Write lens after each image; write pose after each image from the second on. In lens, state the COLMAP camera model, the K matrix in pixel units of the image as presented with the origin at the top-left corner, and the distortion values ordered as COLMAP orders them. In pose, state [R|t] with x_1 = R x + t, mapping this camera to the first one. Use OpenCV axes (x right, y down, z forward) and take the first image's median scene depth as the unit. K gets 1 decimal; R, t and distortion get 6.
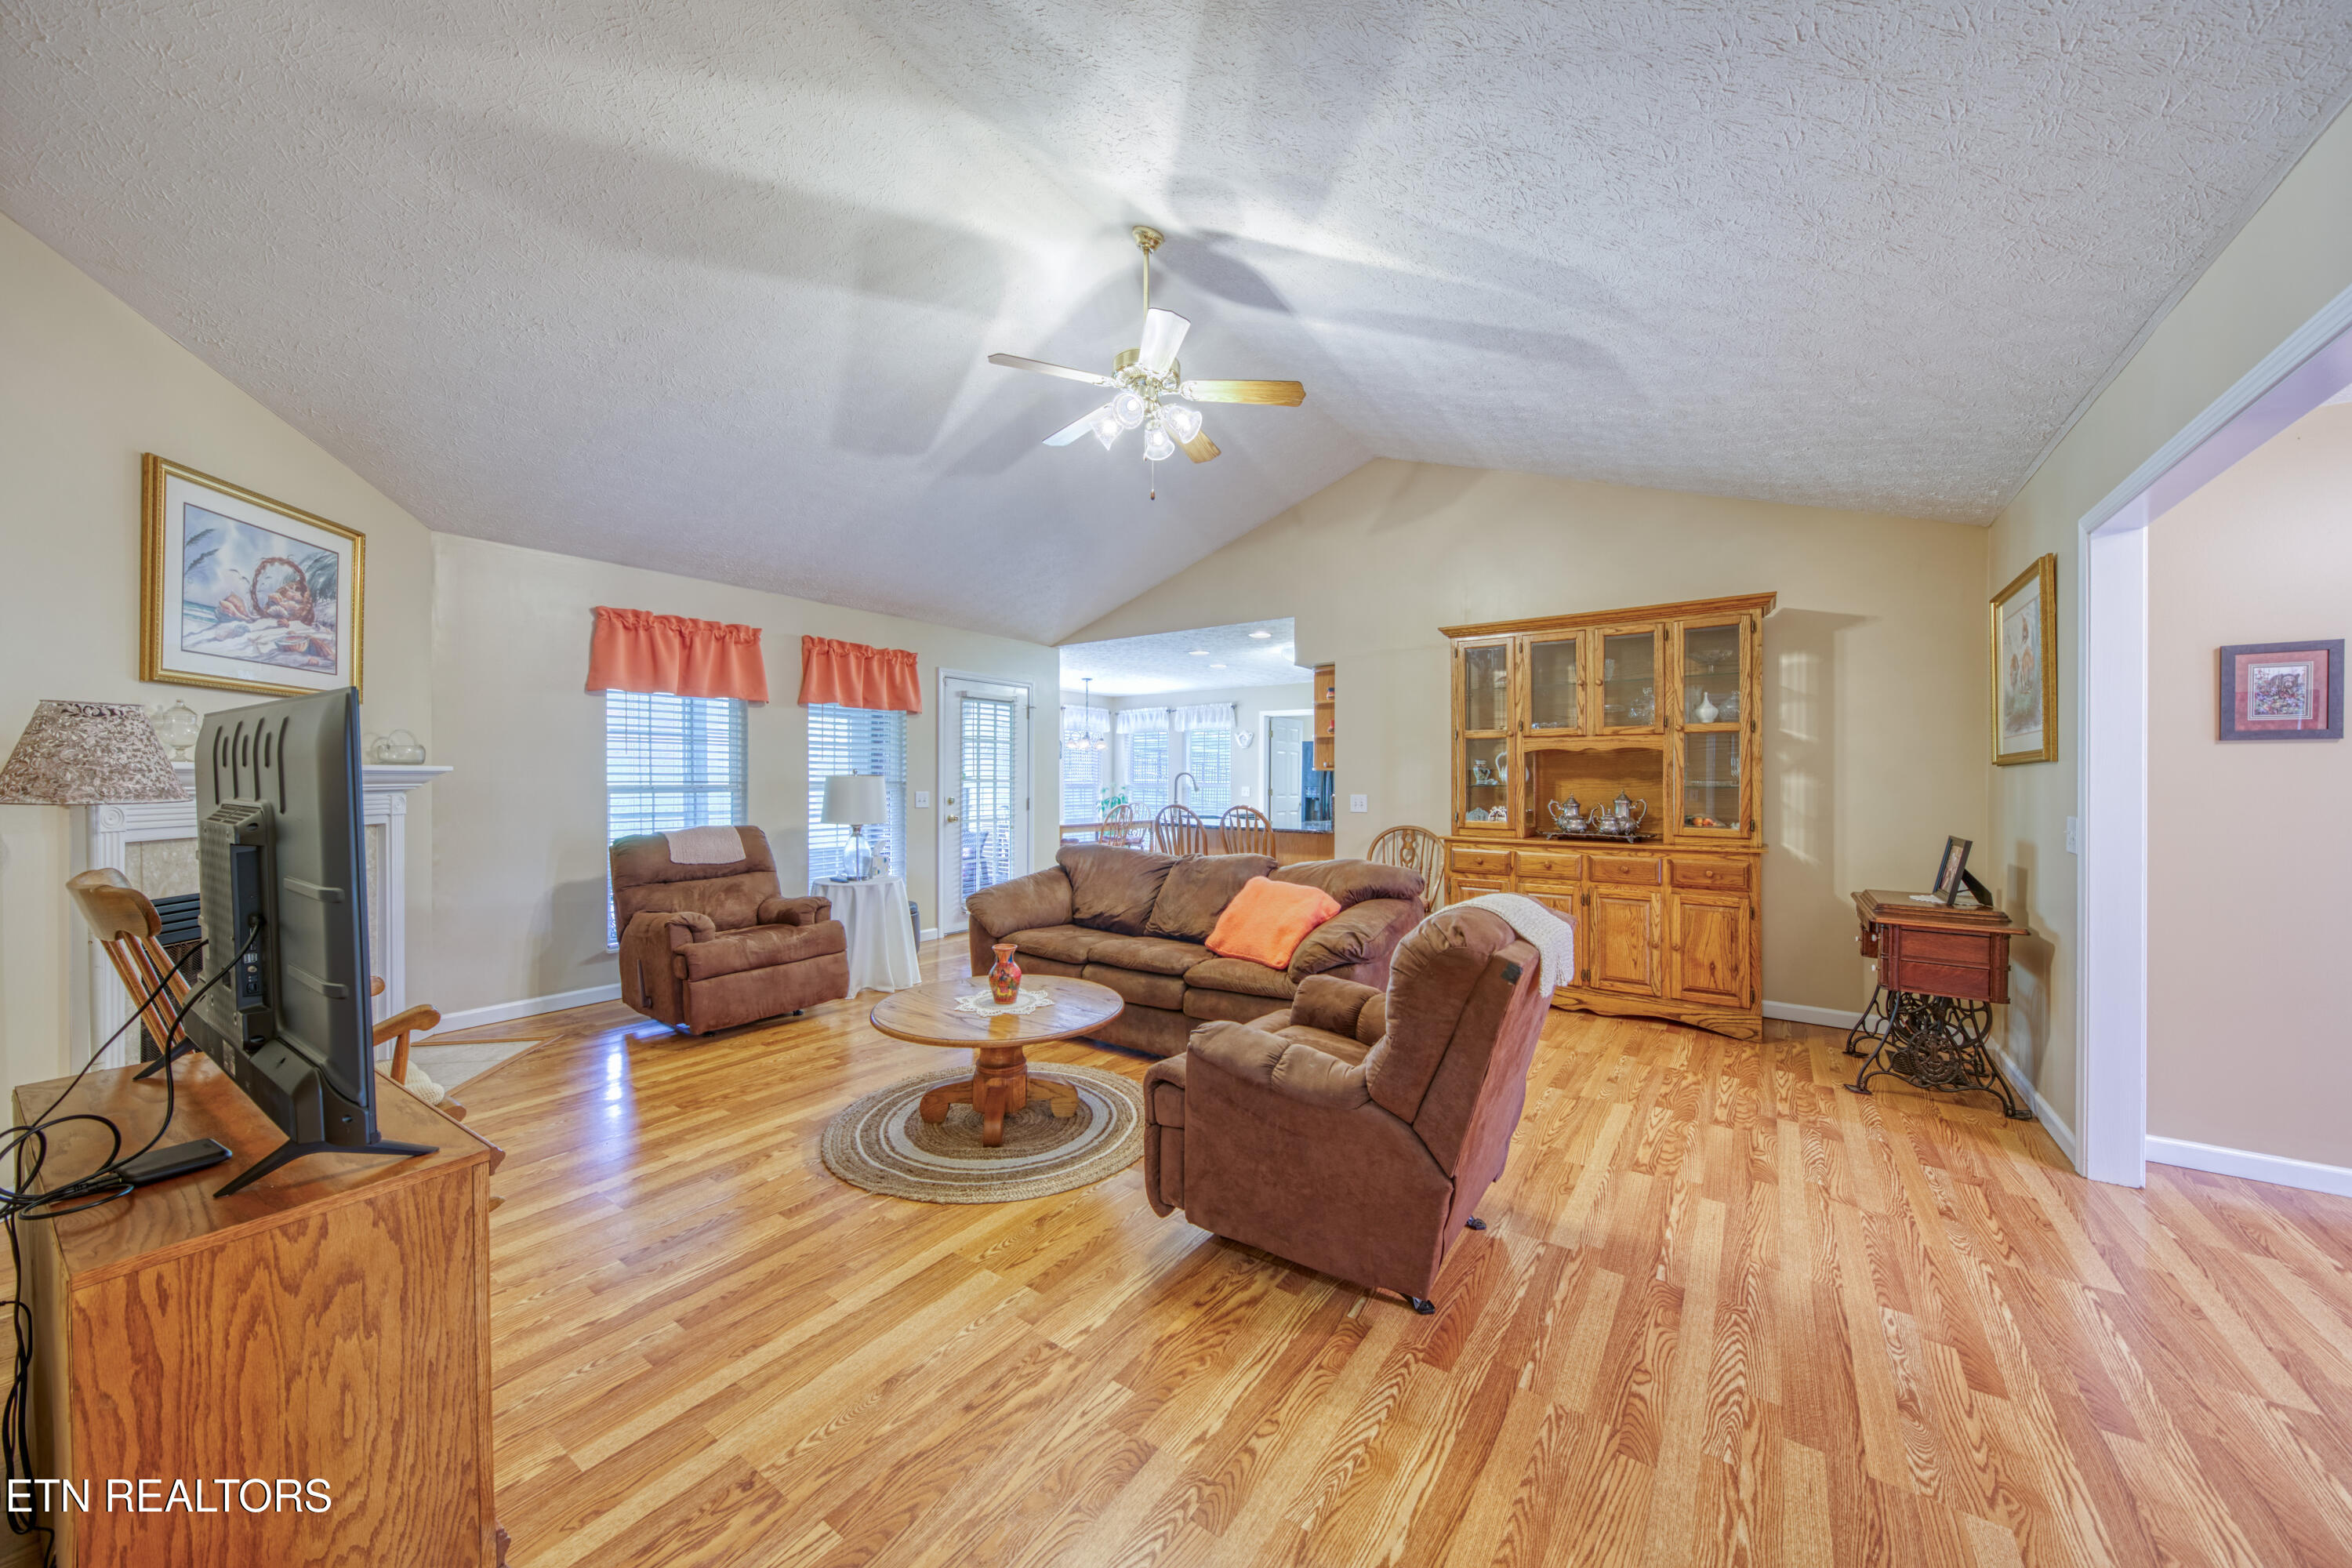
lens RADIAL K [[822.4, 0, 1167.8], [0, 822.4, 784.2], [0, 0, 1]] dist [0.005932, -0.002353]
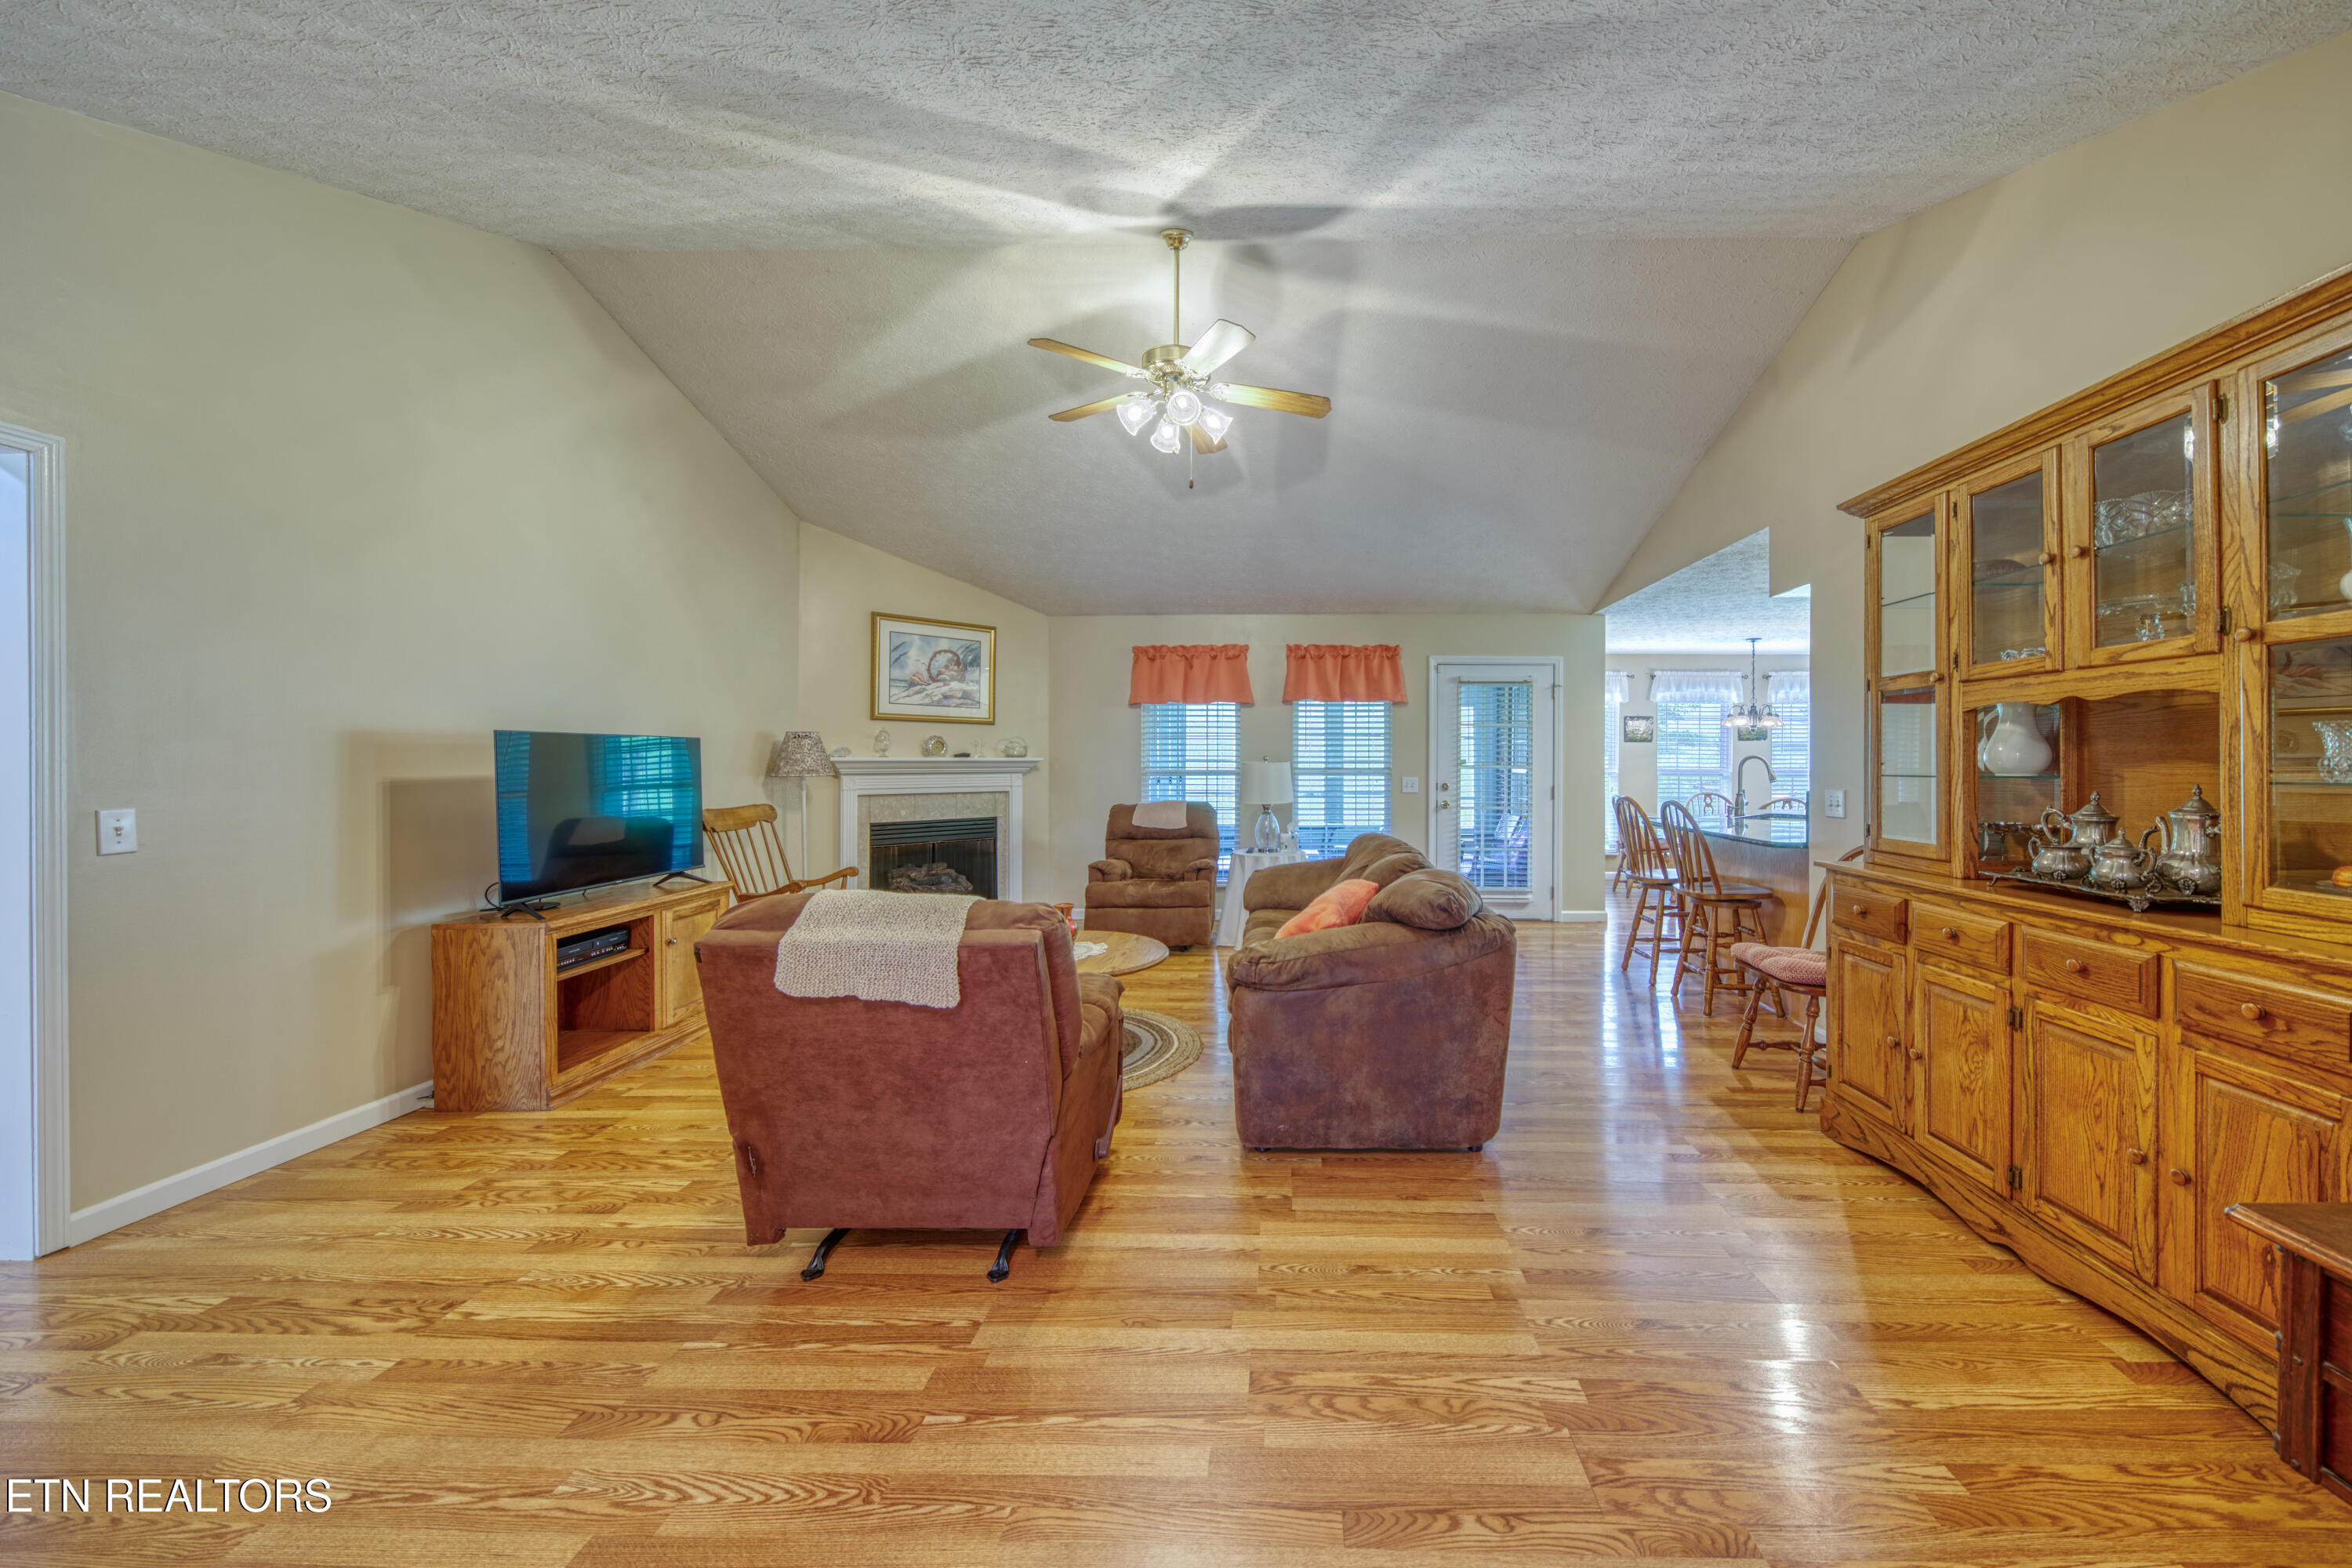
lens RADIAL K [[822.4, 0, 1281.6], [0, 822.4, 766.2], [0, 0, 1]] dist [0.005932, -0.002353]
pose [[0.579937, -0.000594, -0.814661, 0.728624], [-0.003556, 0.999988, -0.003261, -0.001743], [0.814654, 0.004788, 0.579928, 0.424819]]
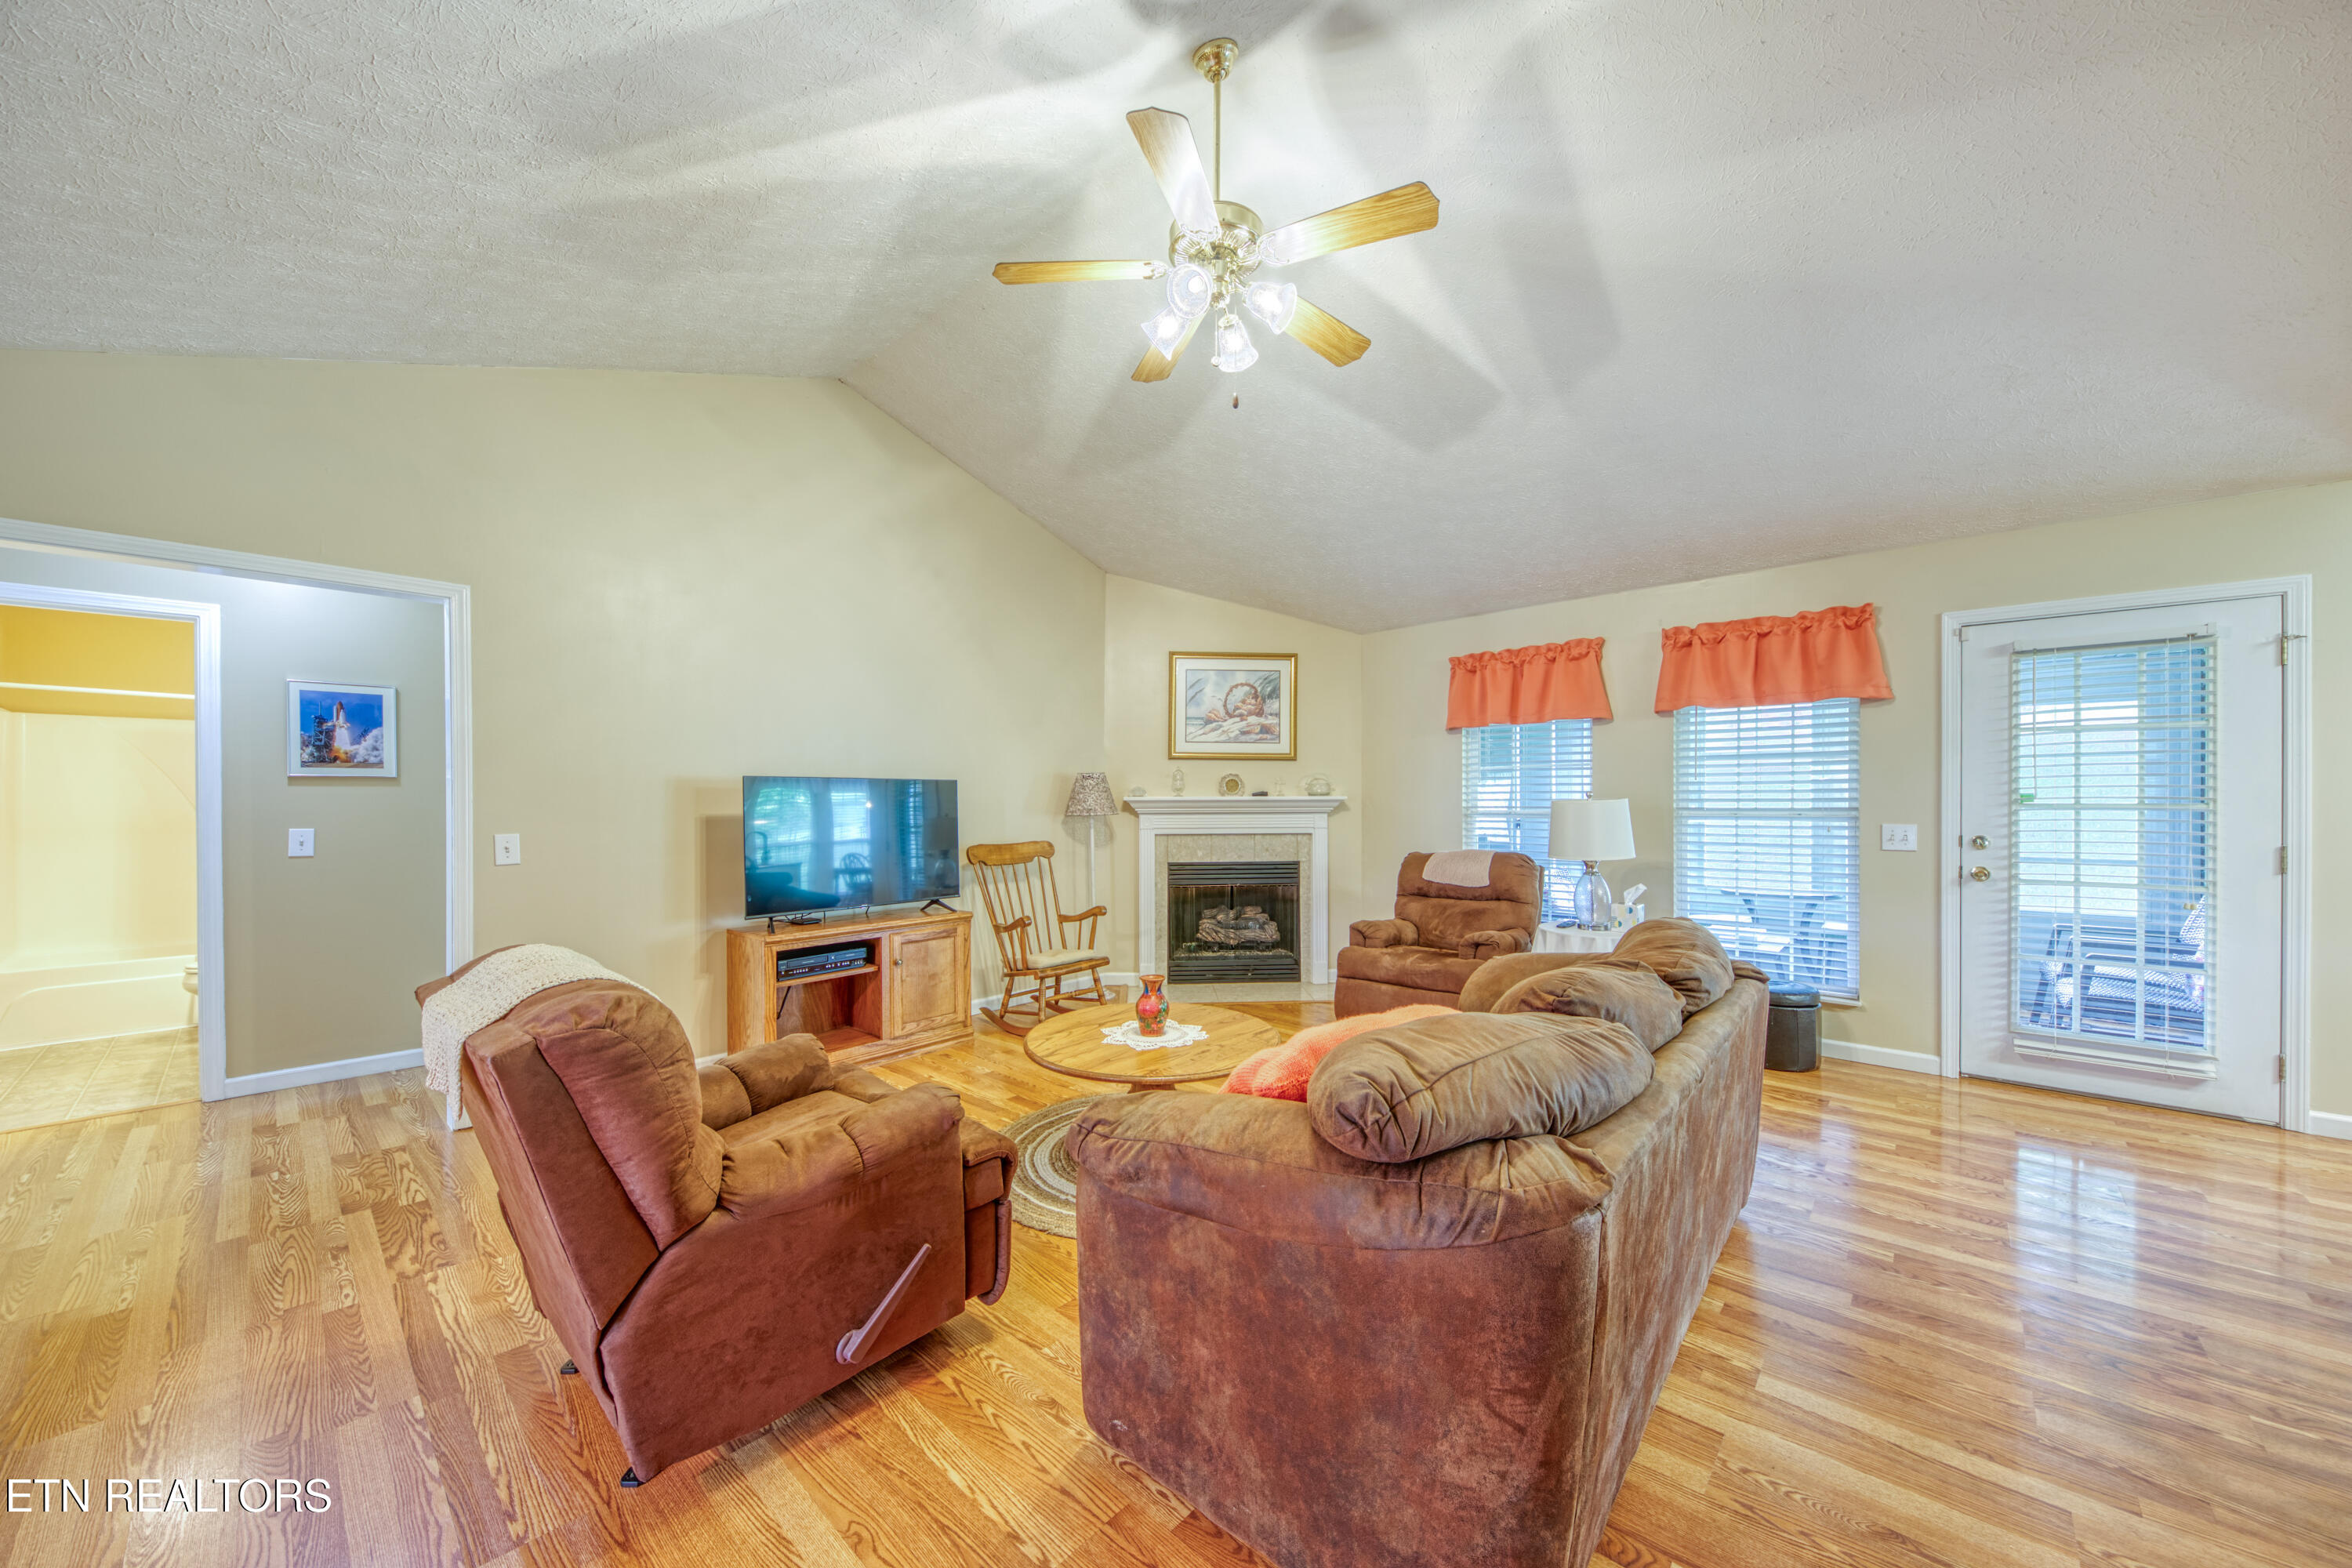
lens RADIAL K [[822.4, 0, 1215.5], [0, 822.4, 804.1], [0, 0, 1]] dist [0.005932, -0.002353]
pose [[-0.087751, -0.002981, -0.996138, 0.575739], [-0.005148, 0.999984, -0.002539, -0.003319], [0.996129, 0.004905, -0.087765, 0.875888]]
